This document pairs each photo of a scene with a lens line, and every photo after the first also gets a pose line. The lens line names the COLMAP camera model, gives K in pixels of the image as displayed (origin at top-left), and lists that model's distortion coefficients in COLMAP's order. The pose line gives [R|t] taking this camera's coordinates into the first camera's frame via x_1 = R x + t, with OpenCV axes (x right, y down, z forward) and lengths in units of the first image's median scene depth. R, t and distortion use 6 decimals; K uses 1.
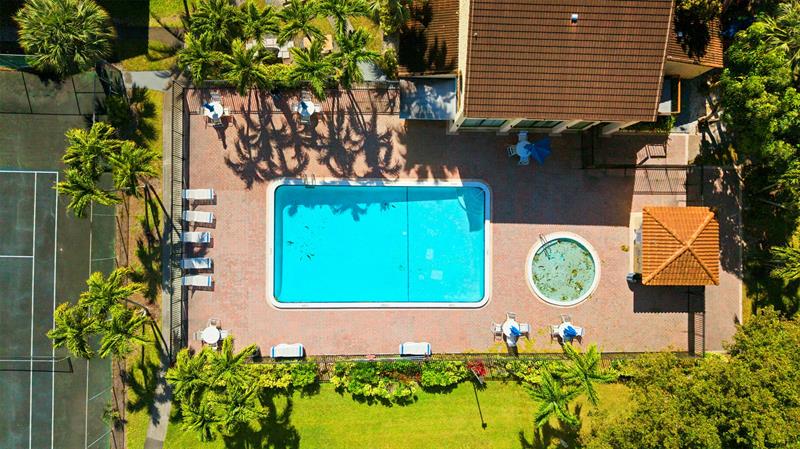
lens RADIAL K [[540.3, 0, 401.8], [0, 540.3, 223.2], [0, 0, 1]] dist [0.025192, -0.005343]
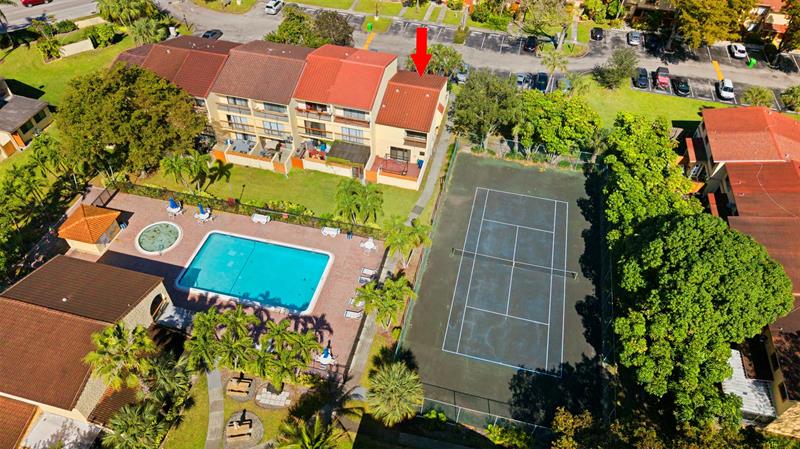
lens RADIAL K [[540.3, 0, 400.7], [0, 540.3, 223.9], [0, 0, 1]] dist [0.025192, -0.005343]
pose [[-0.972847, -0.205736, 0.106026, -0.601207], [0.222088, -0.700816, 0.677890, -0.867318], [-0.065162, 0.683030, 0.727478, -0.294514]]
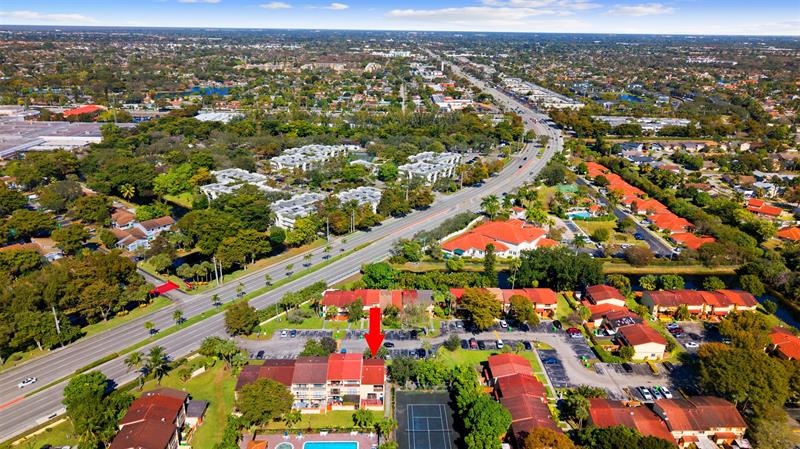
lens RADIAL K [[540.3, 0, 399.4], [0, 540.3, 223.5], [0, 0, 1]] dist [0.025192, -0.005343]
pose [[-0.997613, -0.042897, -0.054109, -0.251837], [-0.035516, -0.353248, 0.934855, -3.186370], [-0.059217, 0.934546, 0.350881, -2.065194]]
